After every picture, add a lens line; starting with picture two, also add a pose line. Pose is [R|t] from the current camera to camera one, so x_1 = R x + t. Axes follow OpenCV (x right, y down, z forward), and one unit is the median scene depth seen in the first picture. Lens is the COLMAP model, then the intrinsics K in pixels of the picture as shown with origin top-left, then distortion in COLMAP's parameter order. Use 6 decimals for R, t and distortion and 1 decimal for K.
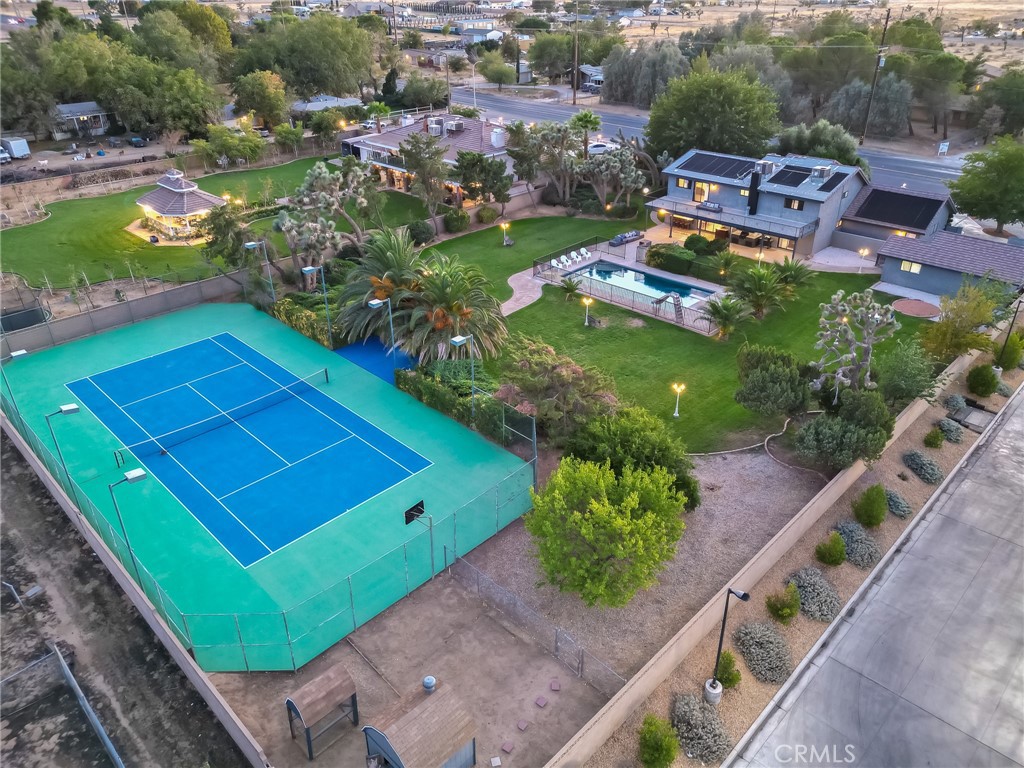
lens RADIAL K [[734.0, 0, 519.4], [0, 734.0, 393.0], [0, 0, 1]] dist [0.050948, -0.036342]
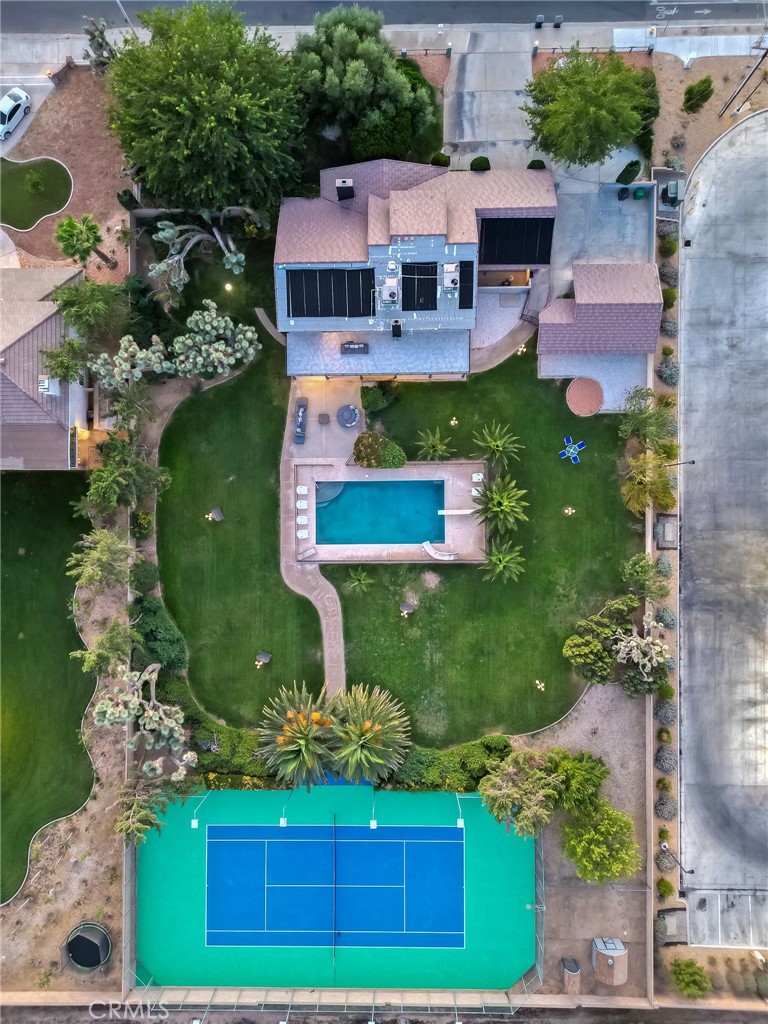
lens RADIAL K [[734.0, 0, 386.1], [0, 734.0, 514.7], [0, 0, 1]] dist [0.050948, -0.036342]
pose [[0.718769, -0.694876, -0.022780, 0.166823], [0.362803, 0.346924, 0.864880, -0.975897], [-0.593082, -0.629913, 0.501461, 0.399249]]
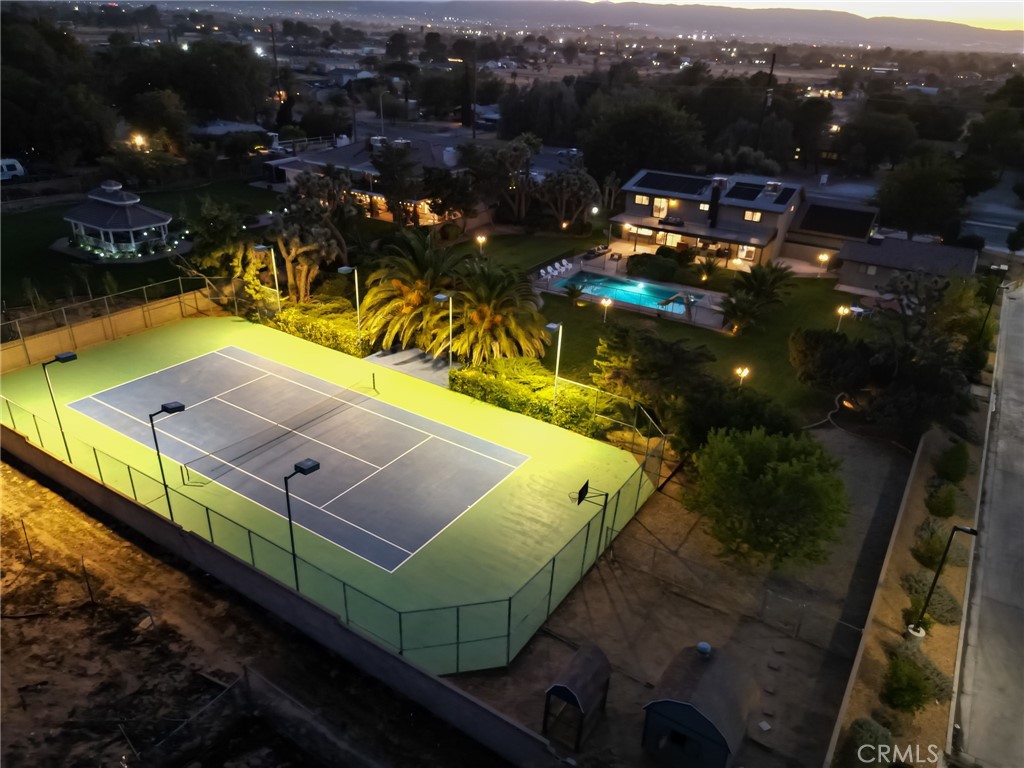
lens RADIAL K [[734.0, 0, 522.4], [0, 734.0, 400.9], [0, 0, 1]] dist [0.050948, -0.036342]
pose [[0.977085, -0.053112, 0.206117, -0.182014], [0.063940, 0.996882, -0.046229, 0.037857], [-0.203019, 0.058348, 0.977435, 0.037744]]
